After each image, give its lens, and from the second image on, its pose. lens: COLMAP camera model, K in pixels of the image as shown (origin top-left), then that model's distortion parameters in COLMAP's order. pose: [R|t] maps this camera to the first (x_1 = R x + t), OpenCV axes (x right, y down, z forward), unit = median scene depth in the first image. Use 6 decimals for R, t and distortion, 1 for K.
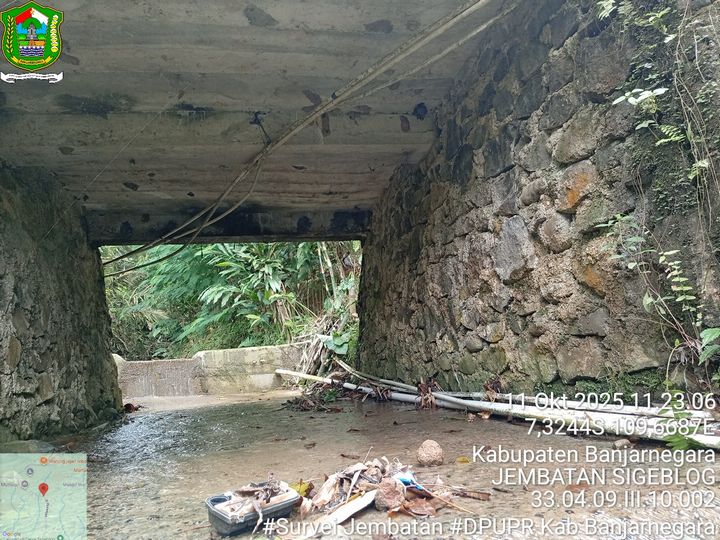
lens RADIAL K [[549.5, 0, 360.0], [0, 549.5, 270.0], [0, 0, 1]] dist [0.097956, -0.199483]
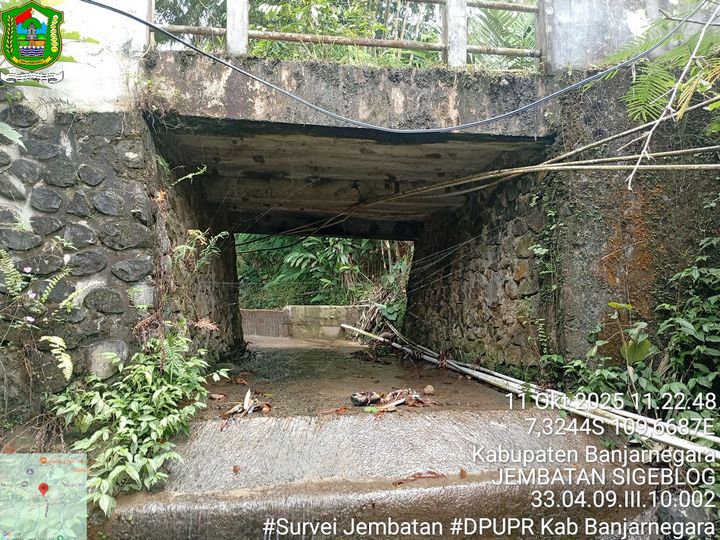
lens RADIAL K [[549.5, 0, 360.0], [0, 549.5, 270.0], [0, 0, 1]] dist [0.097956, -0.199483]
pose [[0.991470, 0.094907, -0.089326, -0.002783], [-0.085589, 0.991001, 0.102919, -0.136145], [0.098290, -0.094396, 0.990671, -0.451213]]
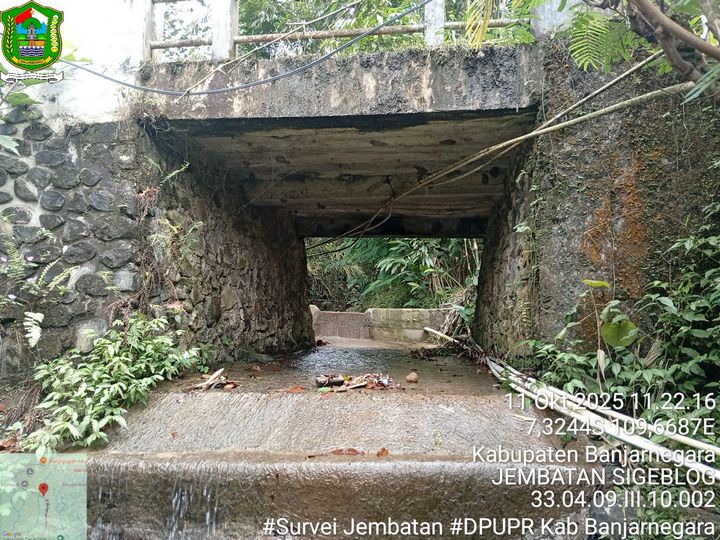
lens RADIAL K [[549.5, 0, 360.0], [0, 549.5, 270.0], [0, 0, 1]] dist [0.097956, -0.199483]
pose [[0.935298, 0.067974, -0.347270, 0.228759], [-0.037253, 0.994838, 0.094395, -0.111942], [0.351894, -0.075351, 0.933002, -0.405799]]
